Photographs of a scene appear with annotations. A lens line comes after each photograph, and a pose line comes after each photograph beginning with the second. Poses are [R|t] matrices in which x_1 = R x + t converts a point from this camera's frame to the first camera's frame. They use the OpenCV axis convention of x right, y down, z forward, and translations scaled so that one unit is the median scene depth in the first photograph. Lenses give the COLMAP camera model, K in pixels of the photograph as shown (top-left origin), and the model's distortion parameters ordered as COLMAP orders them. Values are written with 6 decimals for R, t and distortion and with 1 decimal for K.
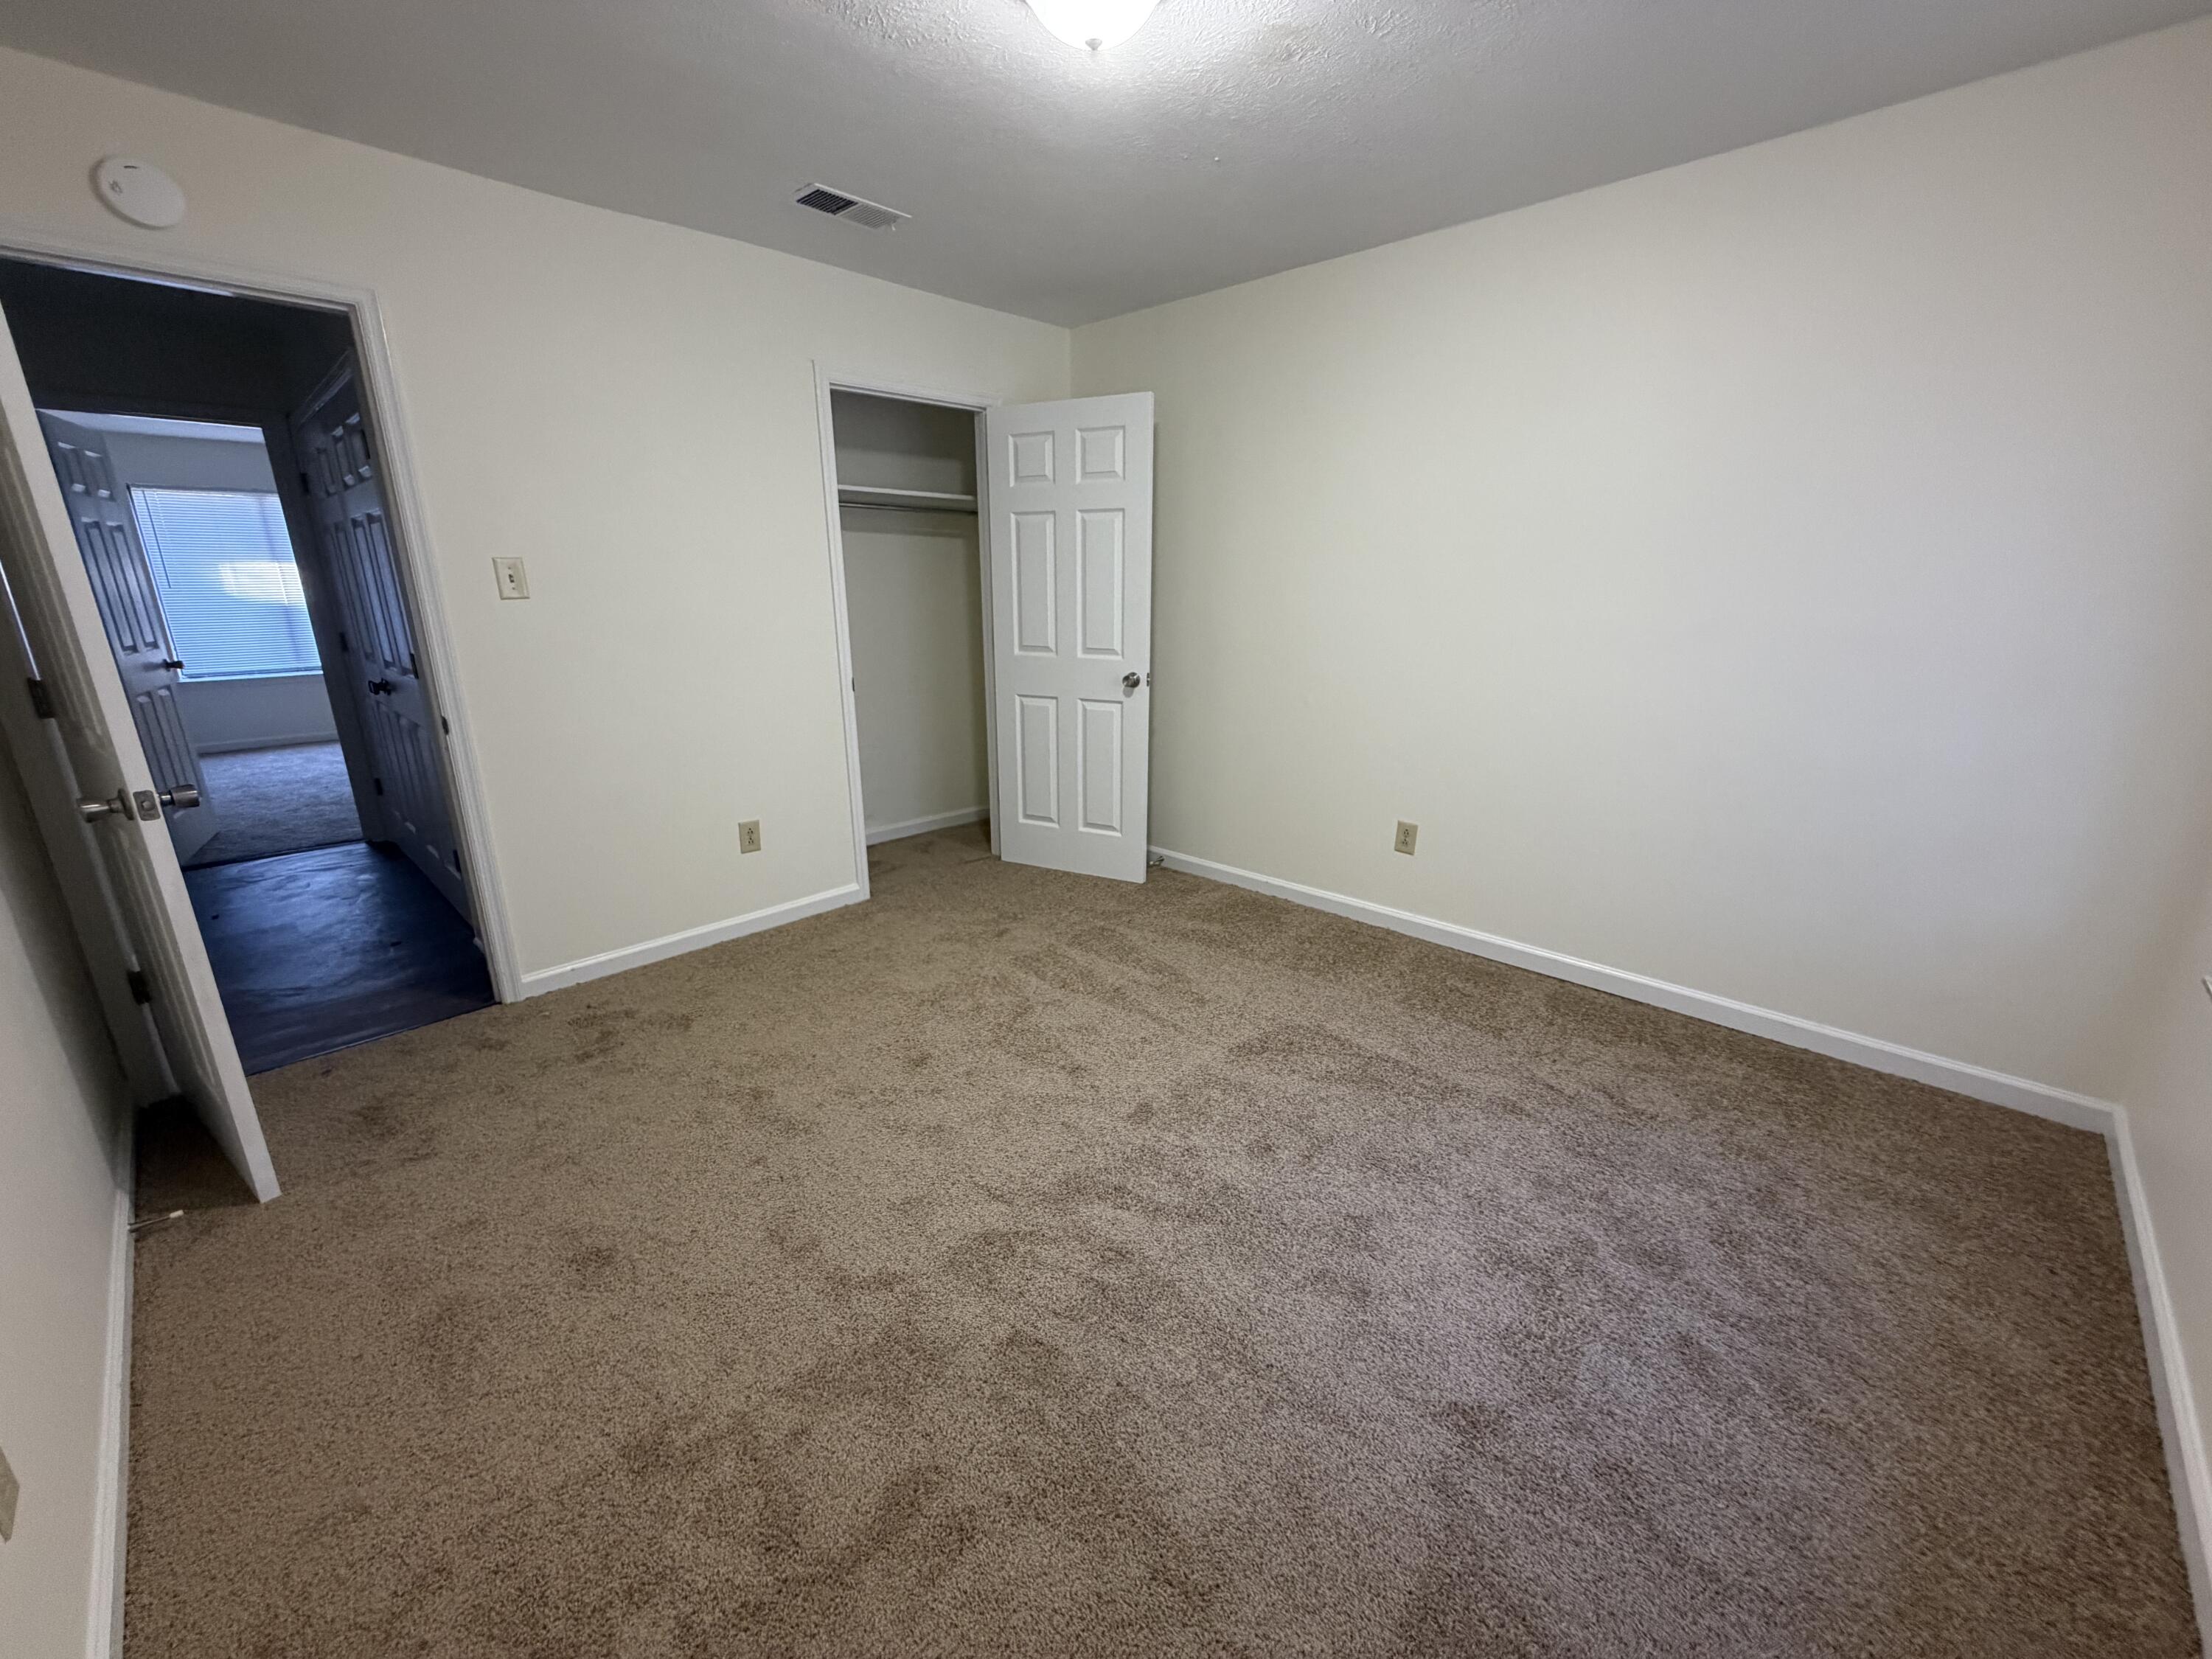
lens RADIAL K [[873.9, 0, 1095.1], [0, 873.9, 831.1], [0, 0, 1]] dist [0.002661, 0.000555]
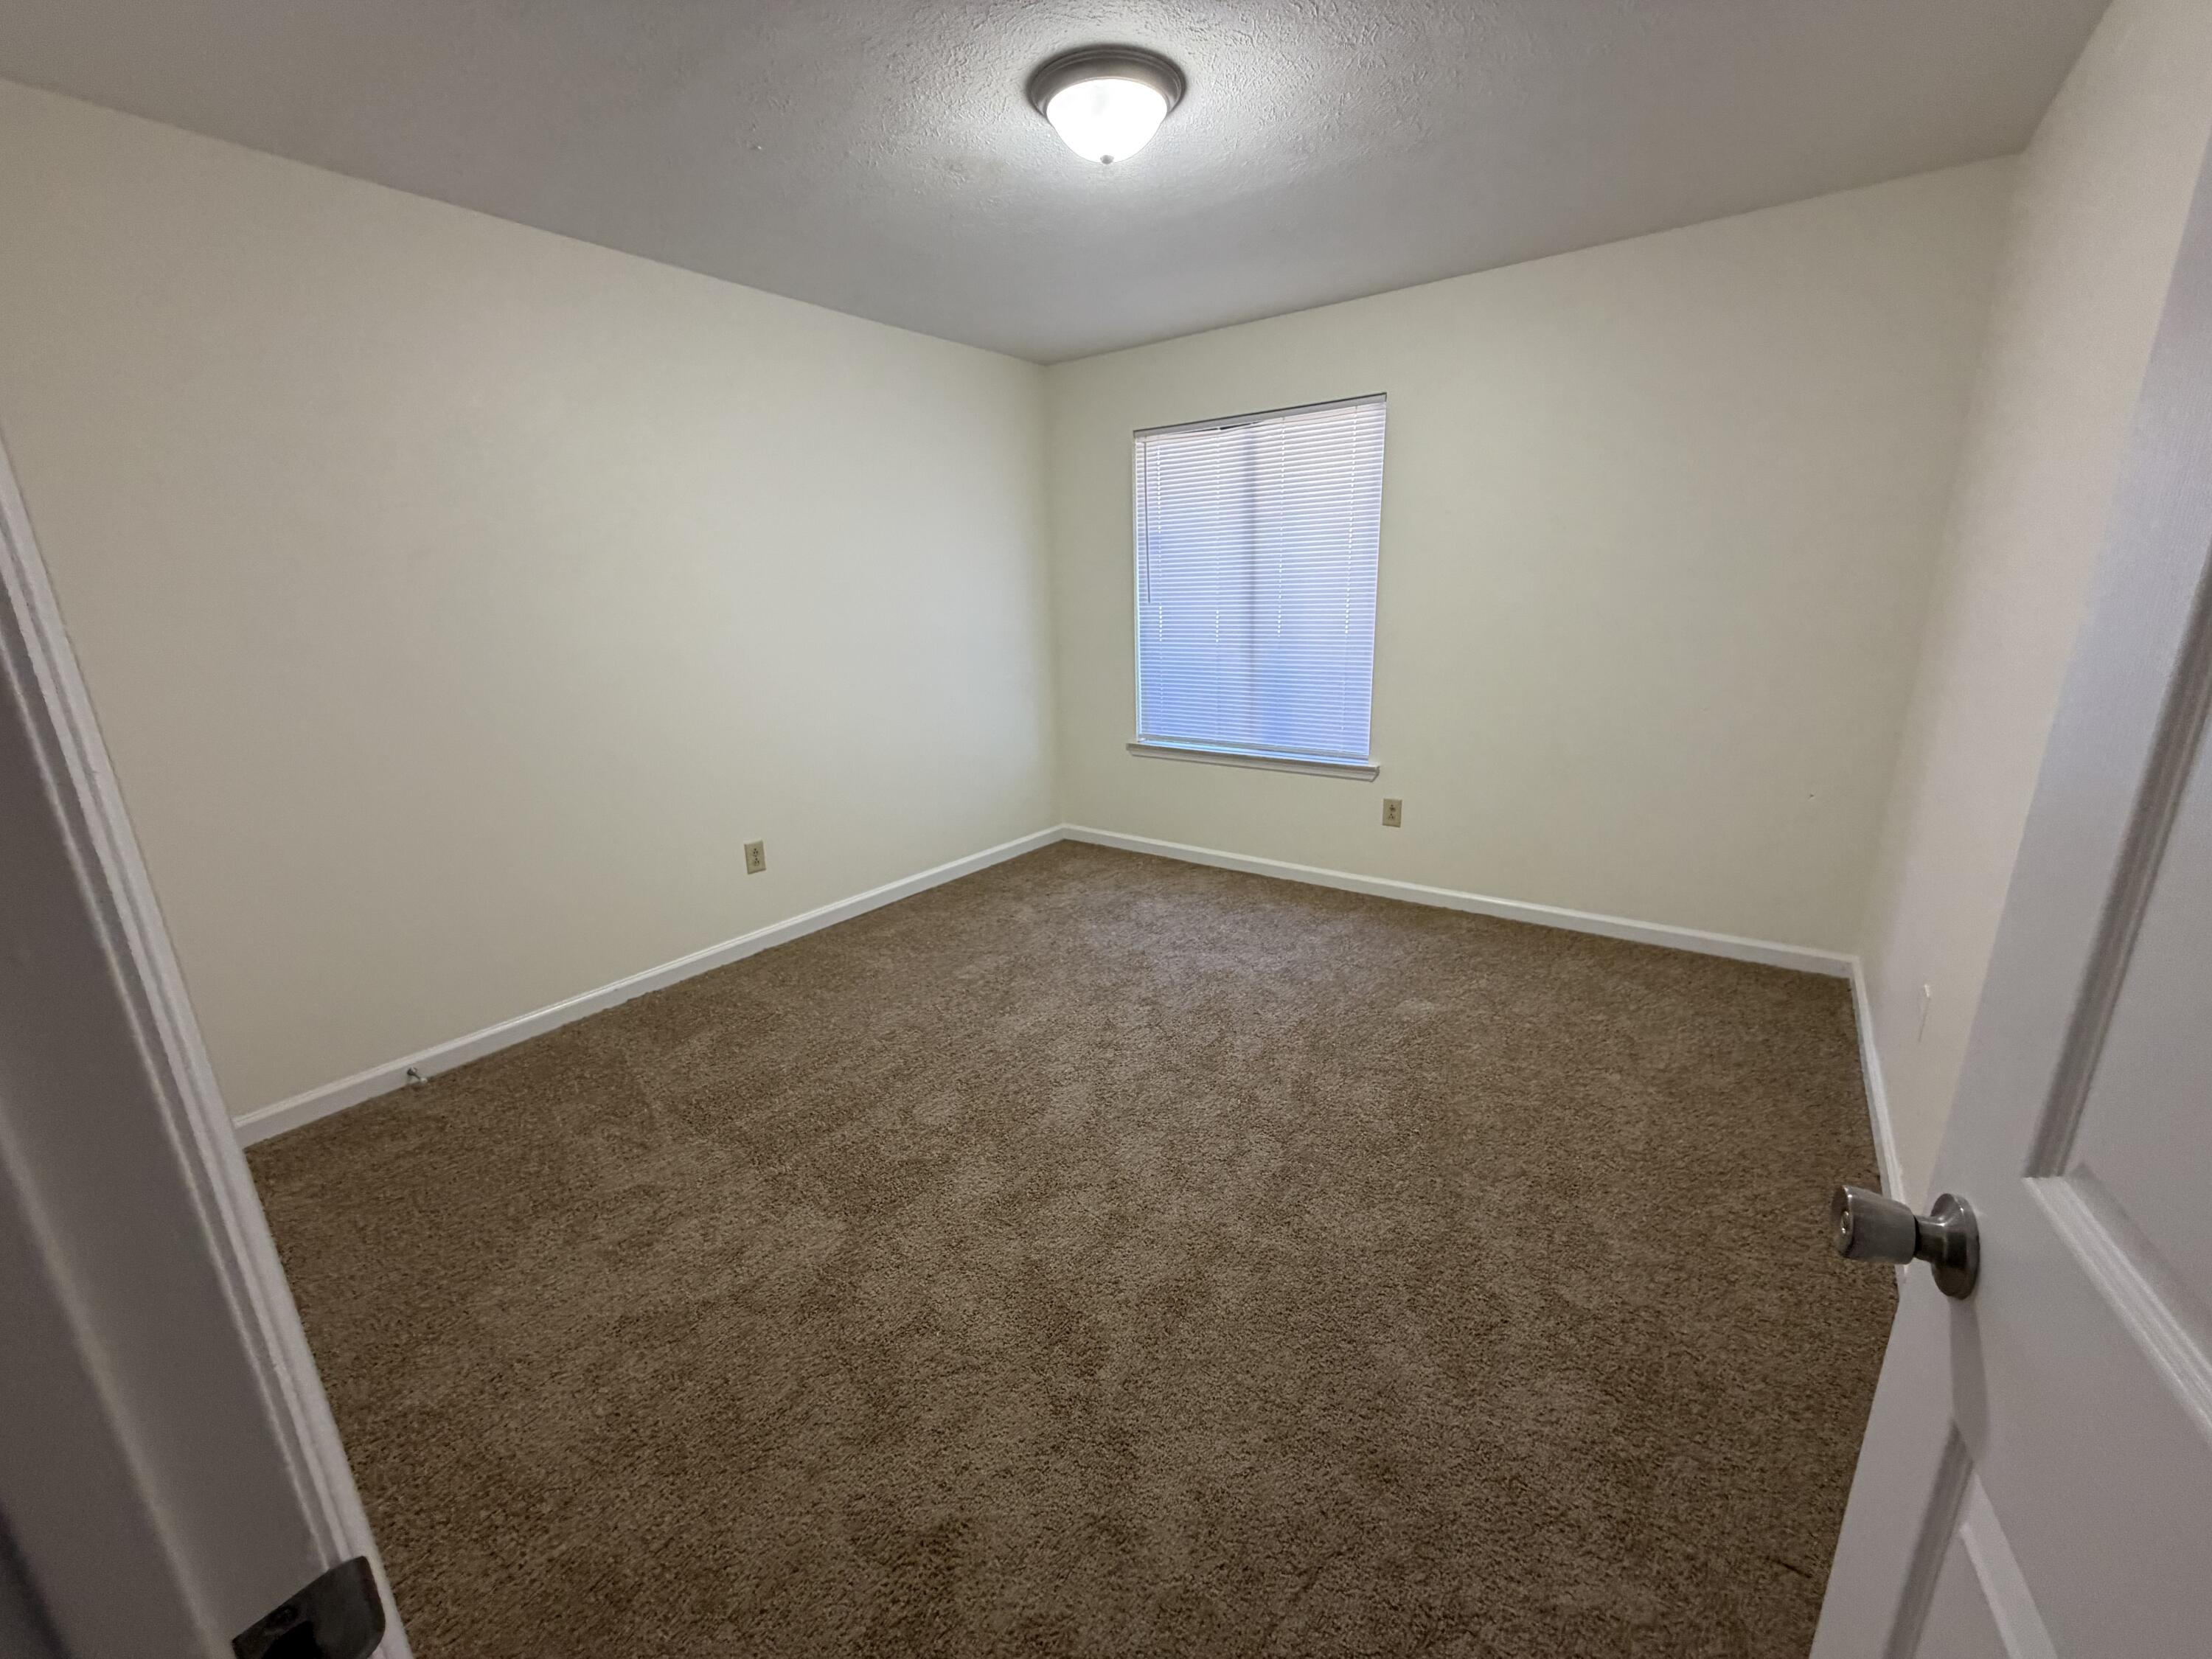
lens RADIAL K [[887.5, 0, 1118.2], [0, 887.5, 833.7], [0, 0, 1]] dist [-0.000023, 0.000067]
pose [[-0.131391, -0.272134, 0.953247, -0.682115], [0.298860, 0.905971, 0.299831, -0.201869], [-0.945208, 0.324283, -0.037706, 0.629686]]
